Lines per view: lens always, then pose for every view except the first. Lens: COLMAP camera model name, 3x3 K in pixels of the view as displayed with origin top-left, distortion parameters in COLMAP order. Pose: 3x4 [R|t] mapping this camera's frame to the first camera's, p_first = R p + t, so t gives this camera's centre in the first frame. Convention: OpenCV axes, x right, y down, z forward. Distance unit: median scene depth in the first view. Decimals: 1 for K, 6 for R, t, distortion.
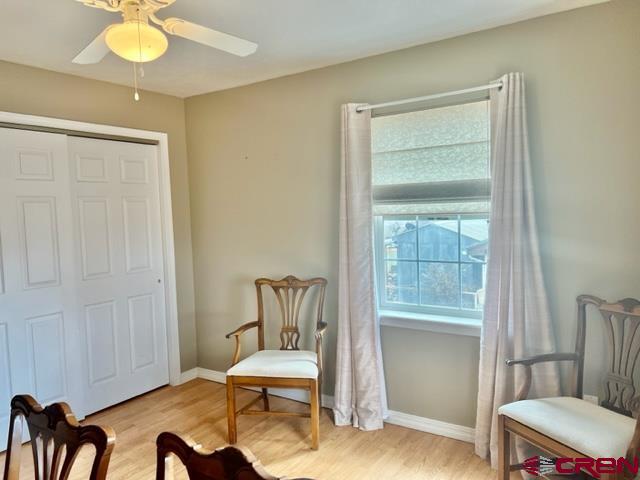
lens RADIAL K [[482.6, 0, 319.5], [0, 482.6, 242.1], [0, 0, 1]] dist [0.013436, -0.002715]
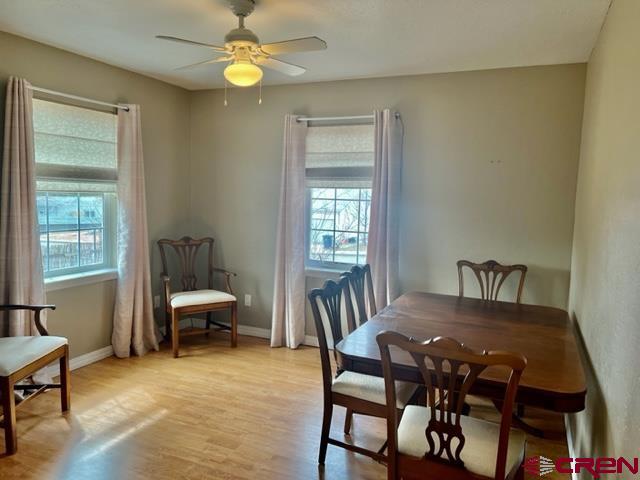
lens RADIAL K [[482.6, 0, 319.6], [0, 482.6, 238.9], [0, 0, 1]] dist [0.013436, -0.002715]
pose [[-0.166050, -0.074585, 0.983293, -1.100608], [0.029791, 0.996301, 0.080603, -0.018431], [-0.985667, 0.042678, -0.163214, 0.591264]]
